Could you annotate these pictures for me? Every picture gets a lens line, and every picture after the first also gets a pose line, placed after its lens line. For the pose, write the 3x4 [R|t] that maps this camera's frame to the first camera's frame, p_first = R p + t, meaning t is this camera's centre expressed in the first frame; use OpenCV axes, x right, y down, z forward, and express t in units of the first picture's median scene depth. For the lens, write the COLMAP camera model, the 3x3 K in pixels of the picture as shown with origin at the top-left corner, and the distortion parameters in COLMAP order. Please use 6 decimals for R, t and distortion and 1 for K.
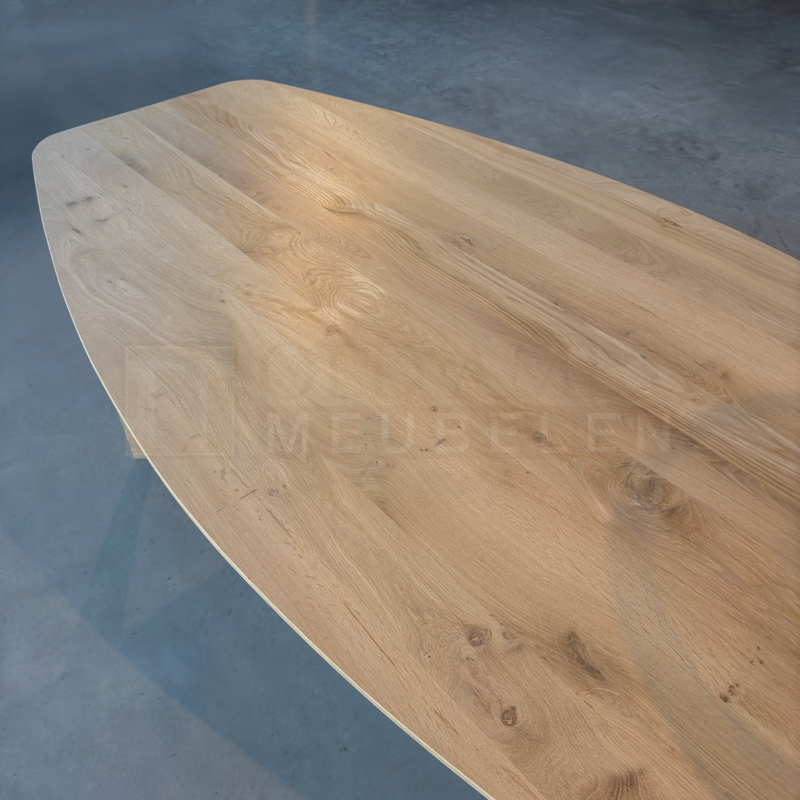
lens RADIAL K [[746.1, 0, 398.8], [0, 746.1, 411.1], [0, 0, 1]] dist [0.121987, -0.203171]
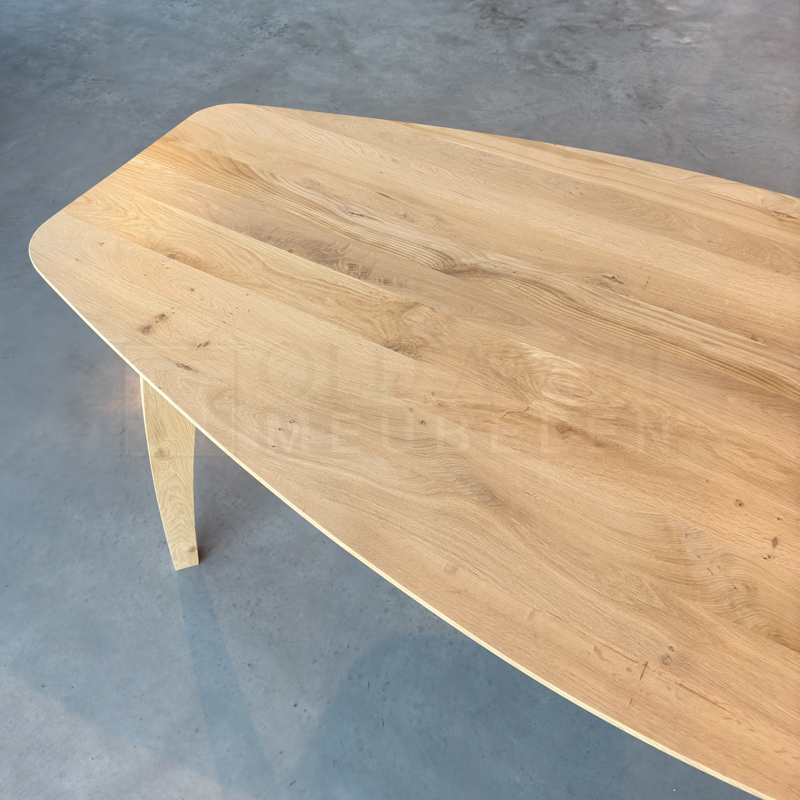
lens RADIAL K [[816.1, 0, 354.0], [0, 816.1, 368.1], [0, 0, 1]] dist [0.154300, -0.319634]
pose [[0.947368, -0.233496, 0.219030, -0.453375], [0.221399, 0.972011, 0.078596, -0.270097], [-0.231251, -0.025966, 0.972548, 0.088796]]
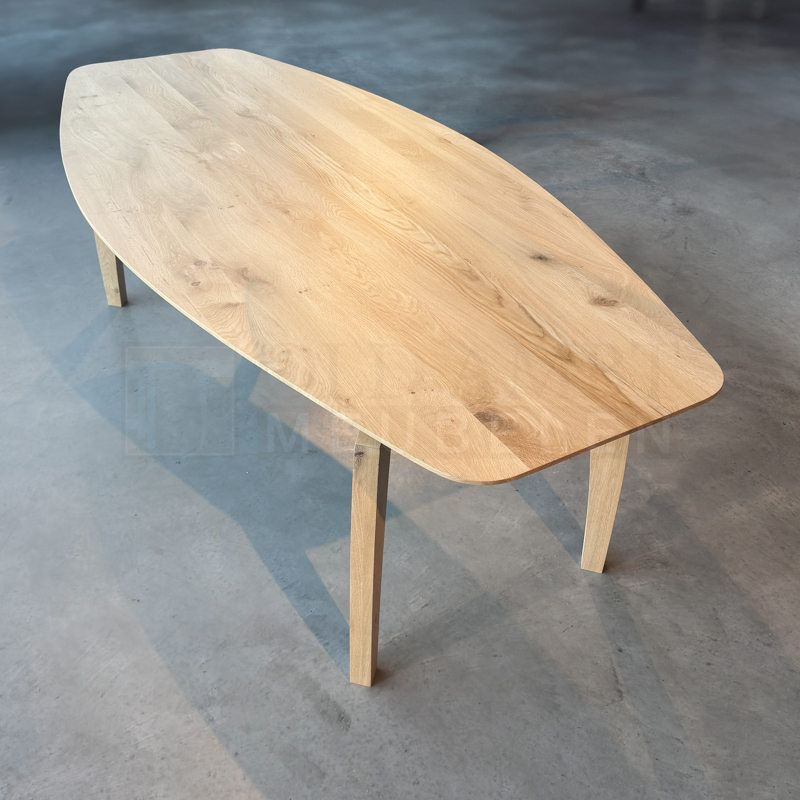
lens RADIAL K [[854.1, 0, 400.8], [0, 854.1, 426.2], [0, 0, 1]] dist [0.183674, -0.375173]
pose [[0.982325, 0.138211, -0.126233, 0.577698], [-0.151368, 0.983267, -0.101360, 0.517062], [0.110112, 0.118676, 0.986809, -0.680903]]
